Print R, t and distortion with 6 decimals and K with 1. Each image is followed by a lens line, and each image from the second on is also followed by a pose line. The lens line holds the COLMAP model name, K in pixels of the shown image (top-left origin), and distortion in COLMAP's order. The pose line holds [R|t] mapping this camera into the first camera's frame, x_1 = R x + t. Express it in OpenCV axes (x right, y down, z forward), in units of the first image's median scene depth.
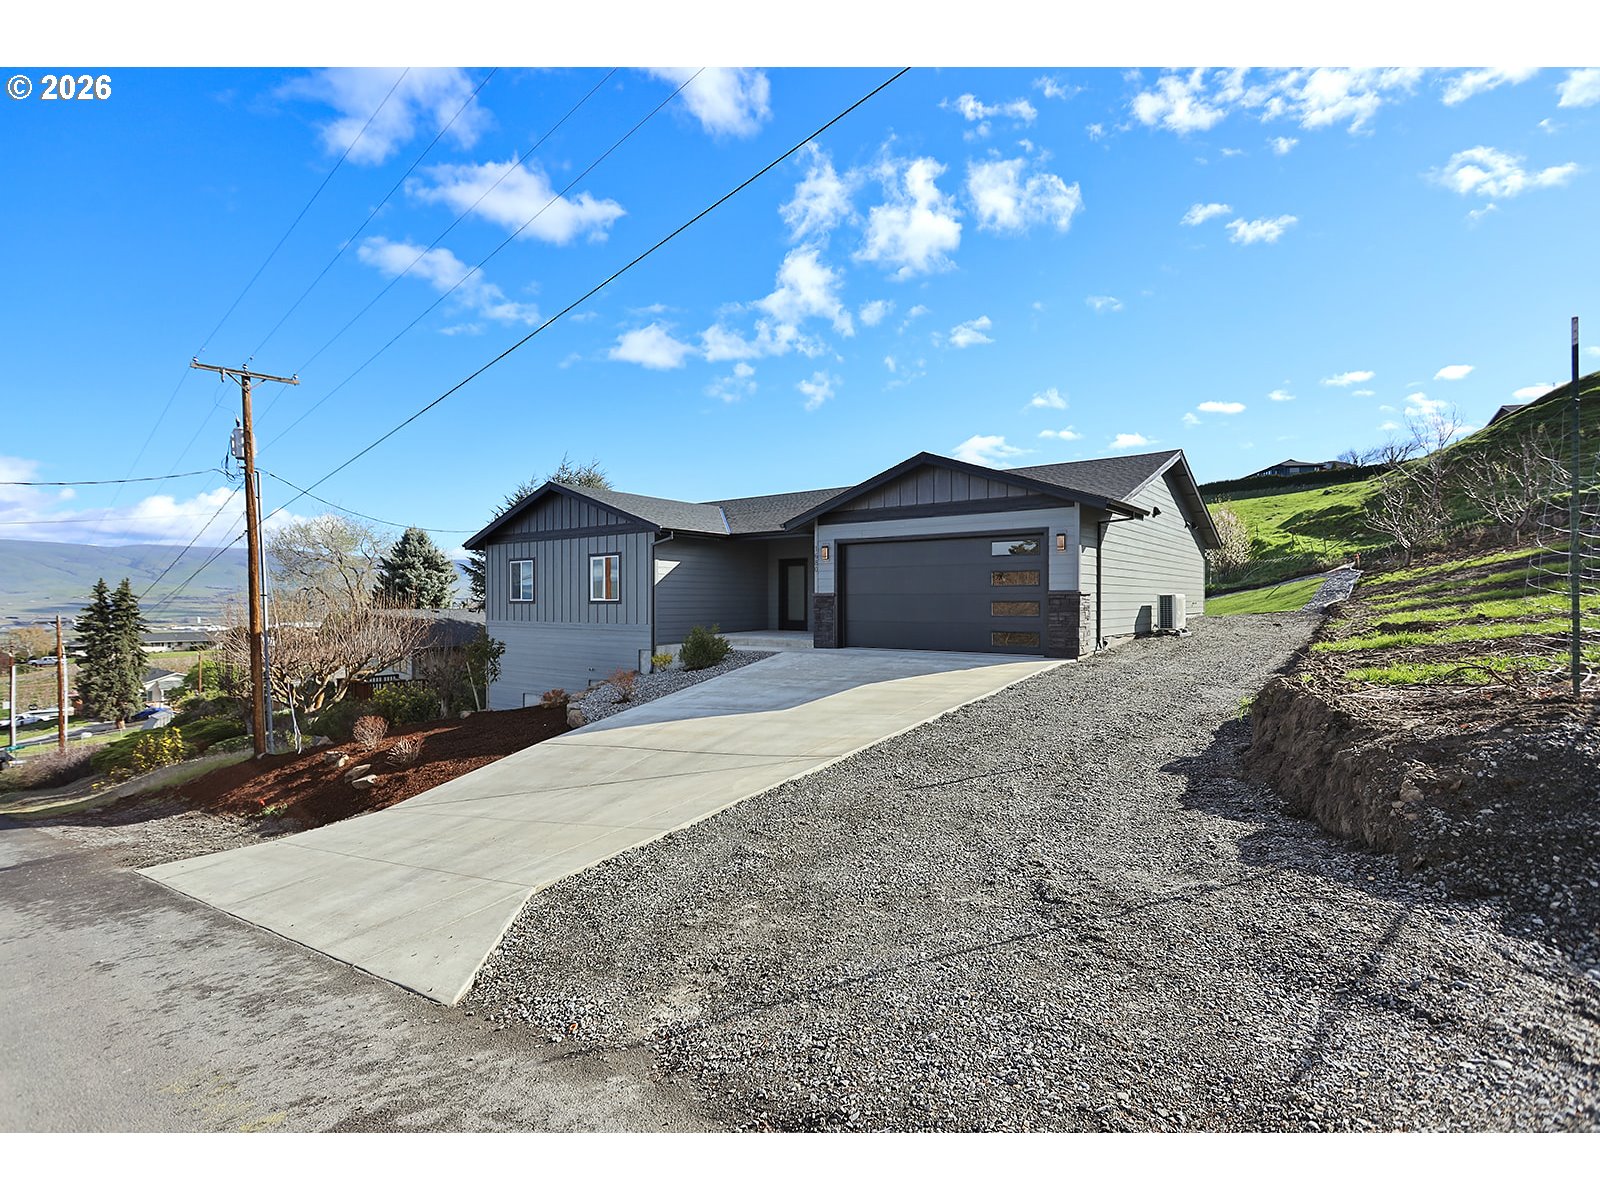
lens RADIAL K [[768.1, 0, 800.4], [0, 768.1, 590.3], [0, 0, 1]] dist [0.001587, 0.000765]
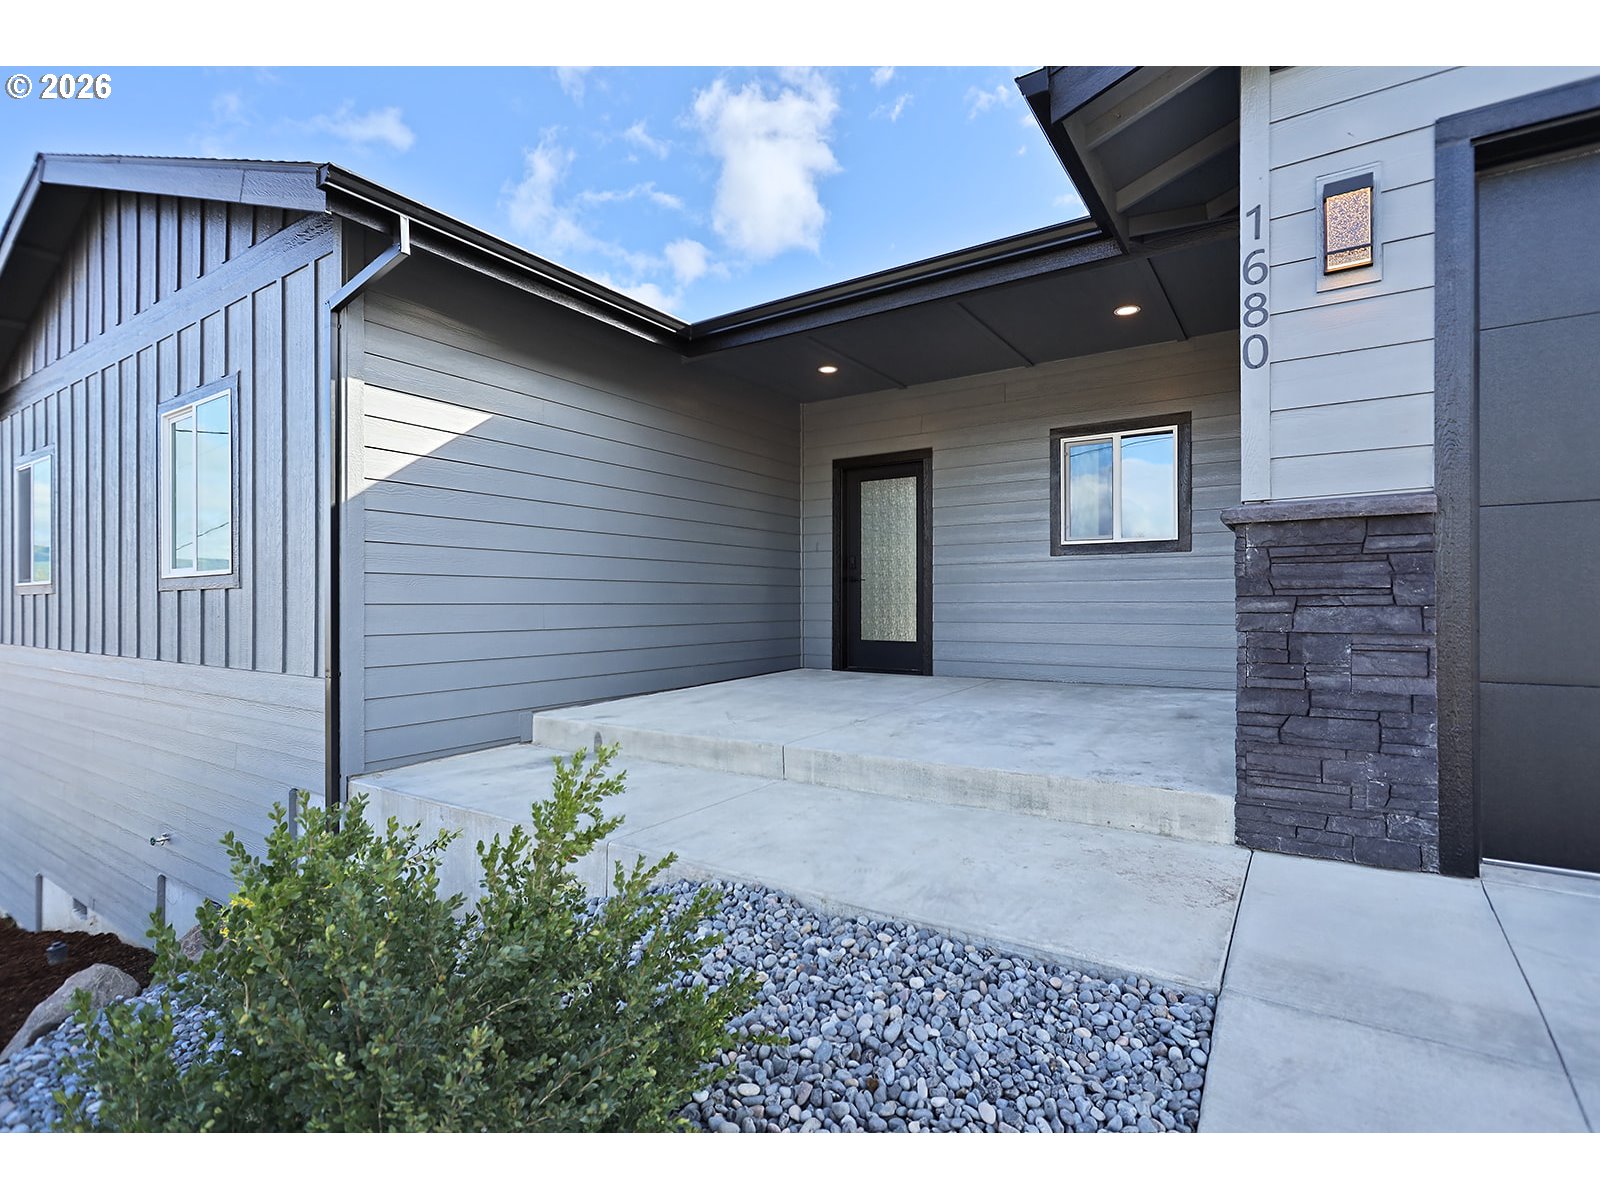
lens RADIAL K [[768.1, 0, 800.4], [0, 768.1, 590.3], [0, 0, 1]] dist [0.001587, 0.000765]
pose [[0.997079, -0.002865, 0.076317, -0.078531], [0.002772, 0.999995, 0.001320, 0.020139], [-0.076321, -0.001105, 0.997083, 0.777507]]
